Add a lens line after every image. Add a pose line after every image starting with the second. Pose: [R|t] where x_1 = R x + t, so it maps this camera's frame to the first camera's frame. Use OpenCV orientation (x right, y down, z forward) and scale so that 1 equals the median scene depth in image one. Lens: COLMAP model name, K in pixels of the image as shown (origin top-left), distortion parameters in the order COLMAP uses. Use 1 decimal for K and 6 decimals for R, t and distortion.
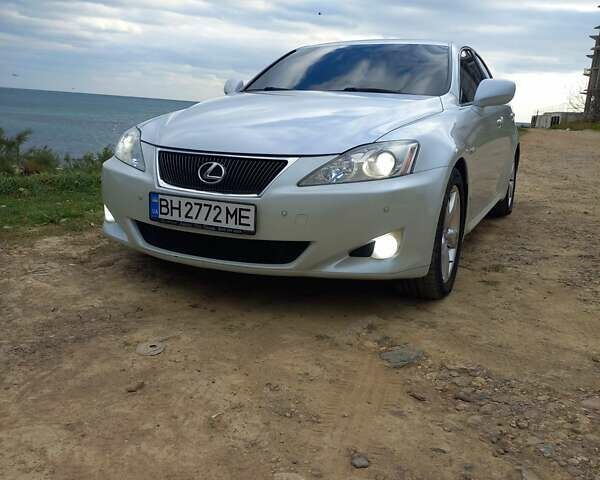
lens RADIAL K [[585.0, 0, 314.2], [0, 585.0, 239.7], [0, 0, 1]] dist [0.072208, -0.015608]
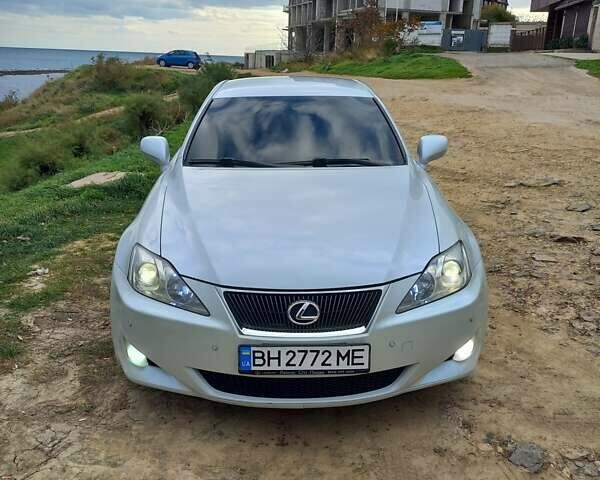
lens RADIAL K [[585.0, 0, 314.2], [0, 585.0, 239.7], [0, 0, 1]] dist [0.072208, -0.015608]
pose [[0.898859, -0.163290, 0.406680, -0.532044], [0.124283, 0.984872, 0.120751, -0.346889], [-0.420245, -0.057995, 0.905555, 0.141413]]
